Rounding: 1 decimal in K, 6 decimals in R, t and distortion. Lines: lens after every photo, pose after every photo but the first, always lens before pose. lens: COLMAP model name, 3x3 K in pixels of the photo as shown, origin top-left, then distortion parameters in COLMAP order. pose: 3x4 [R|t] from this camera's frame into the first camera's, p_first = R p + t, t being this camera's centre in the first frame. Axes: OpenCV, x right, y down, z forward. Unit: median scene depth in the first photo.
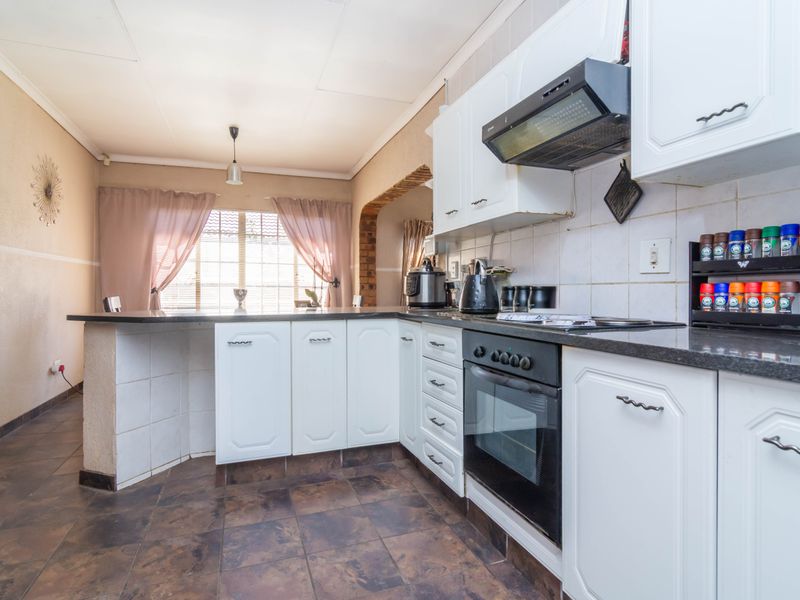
lens RADIAL K [[441.2, 0, 405.3], [0, 441.2, 292.5], [0, 0, 1]] dist [-0.002823, -0.000159]
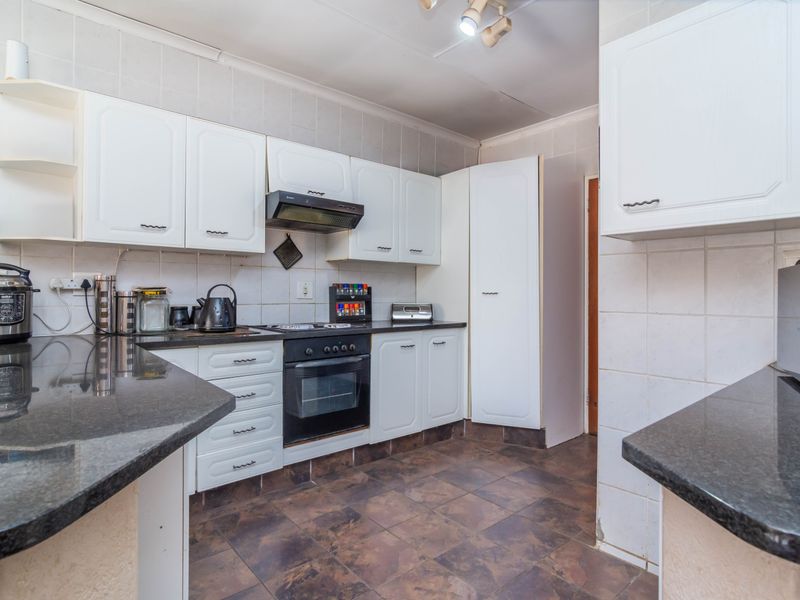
lens RADIAL K [[441.2, 0, 405.3], [0, 441.2, 292.5], [0, 0, 1]] dist [-0.002823, -0.000159]
pose [[-0.358011, 0.003470, 0.933711, -1.349032], [0.001931, 0.999994, -0.002976, -0.062172], [-0.933715, 0.000738, -0.358015, 1.231125]]
